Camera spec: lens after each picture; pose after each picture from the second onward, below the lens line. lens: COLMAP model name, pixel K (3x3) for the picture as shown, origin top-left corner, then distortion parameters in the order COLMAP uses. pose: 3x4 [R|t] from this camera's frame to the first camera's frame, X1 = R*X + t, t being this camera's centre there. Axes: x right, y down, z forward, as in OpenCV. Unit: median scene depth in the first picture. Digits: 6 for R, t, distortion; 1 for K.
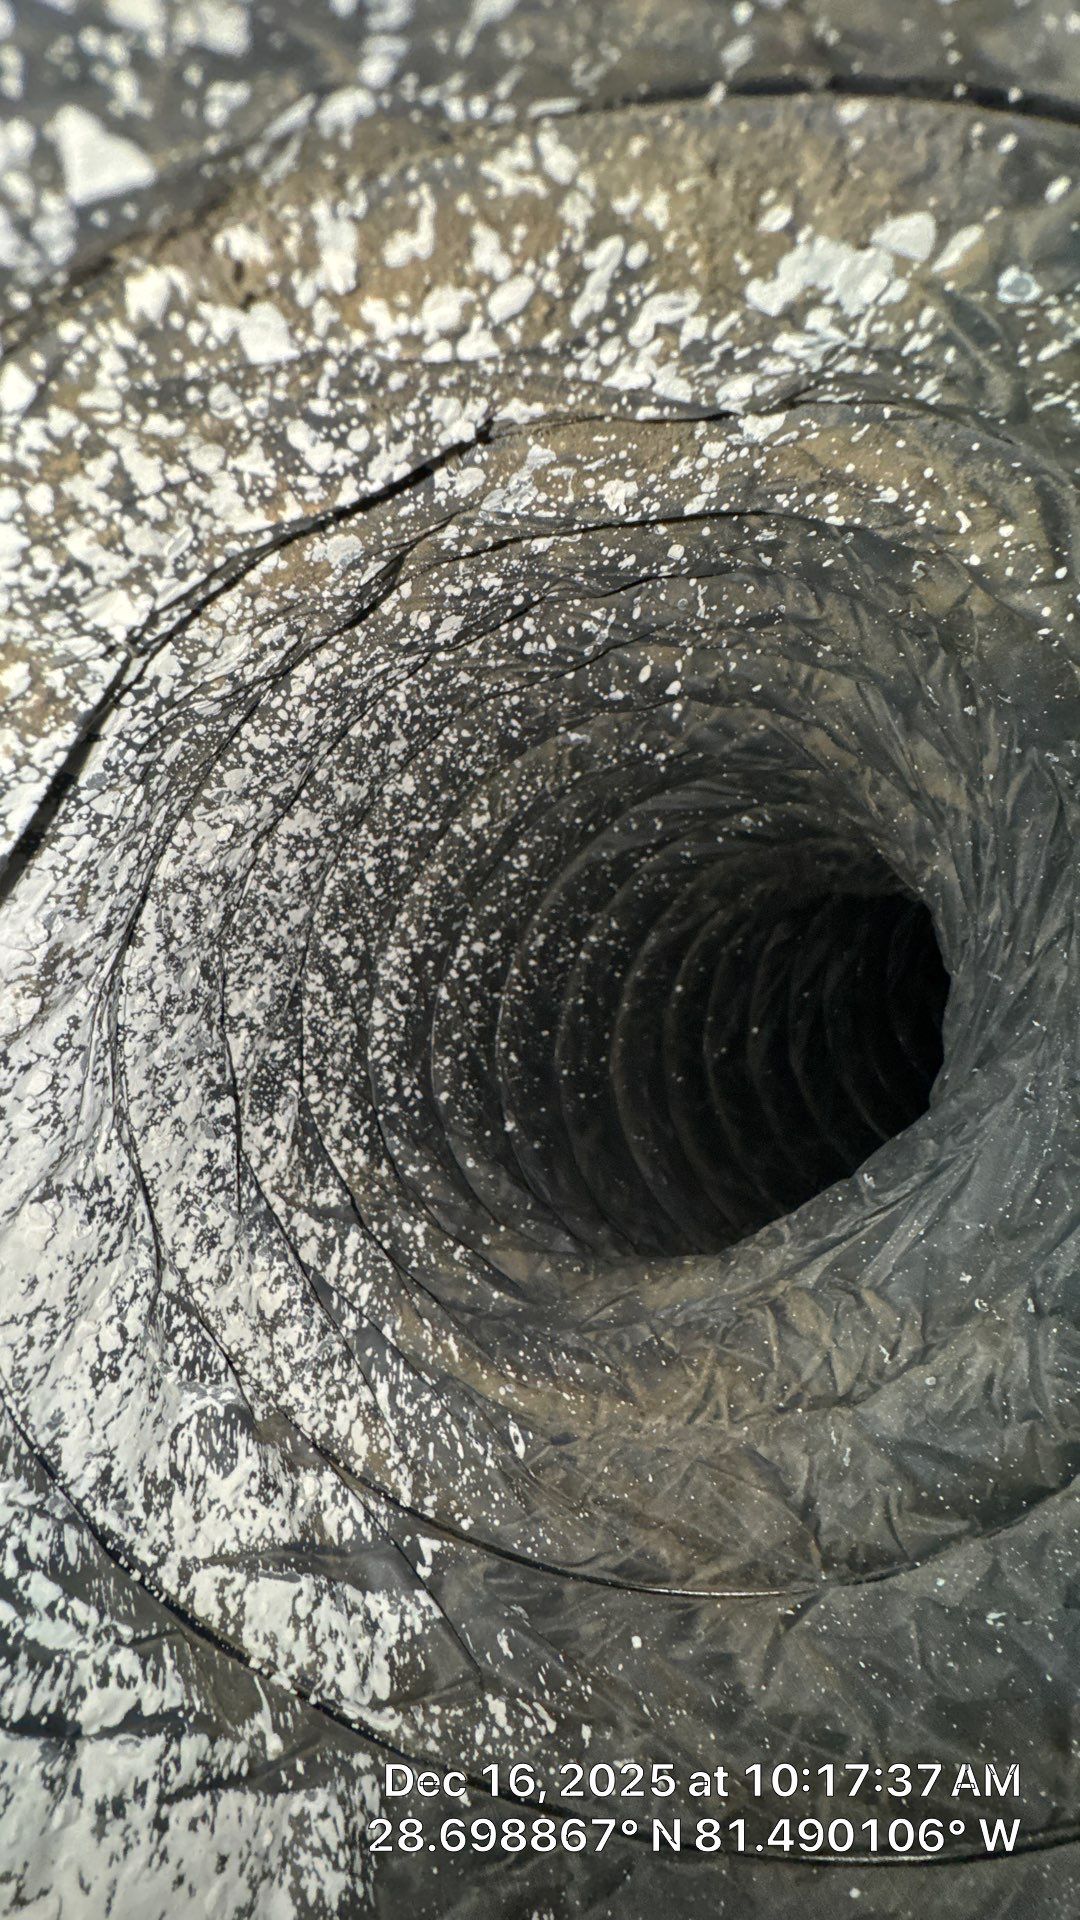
lens RADIAL K [[766.4, 0, 540.0], [0, 766.4, 960.0], [0, 0, 1]] dist [-0.005269, 0.000553]
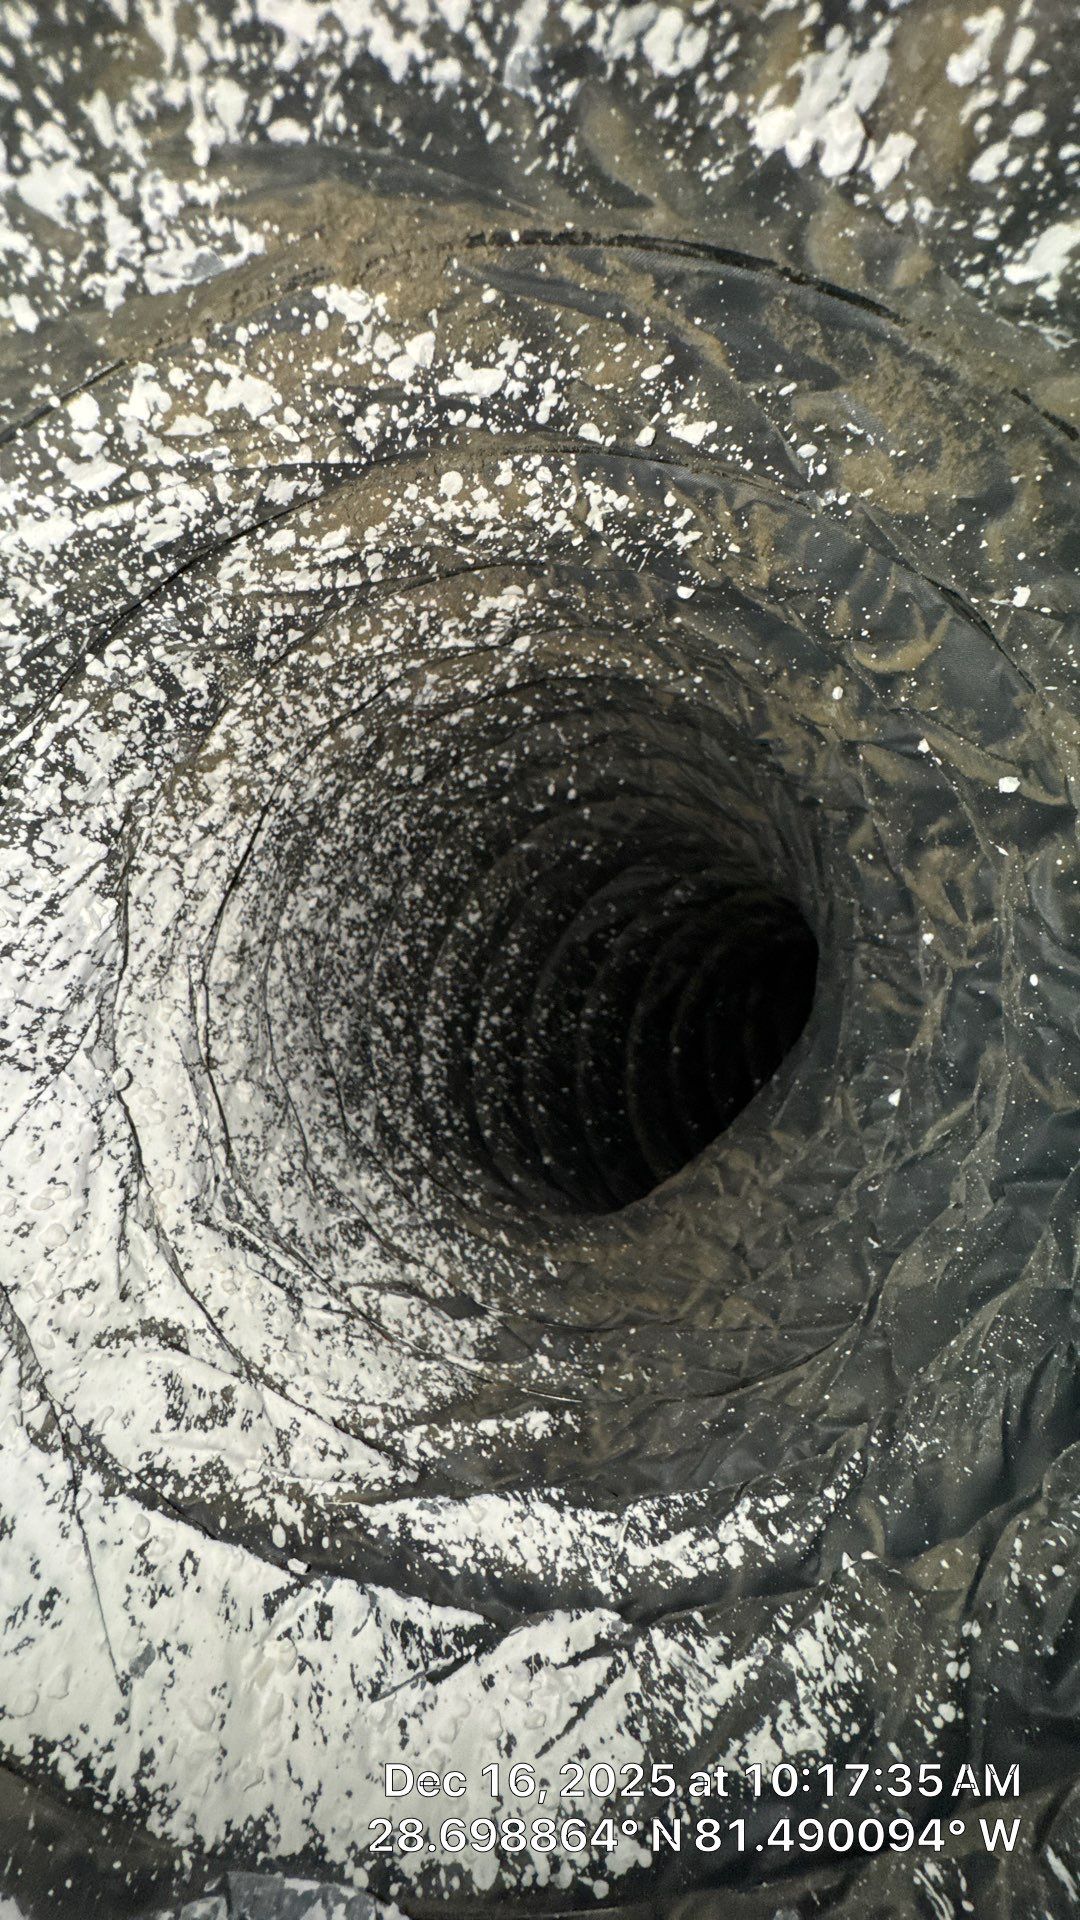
lens RADIAL K [[766.4, 0, 540.0], [0, 766.4, 960.0], [0, 0, 1]] dist [-0.005269, 0.000553]
pose [[0.978322, -0.203495, -0.038409, 0.151067], [0.187803, 0.949978, -0.249542, 0.519680], [0.087268, 0.236919, 0.967602, -0.667175]]
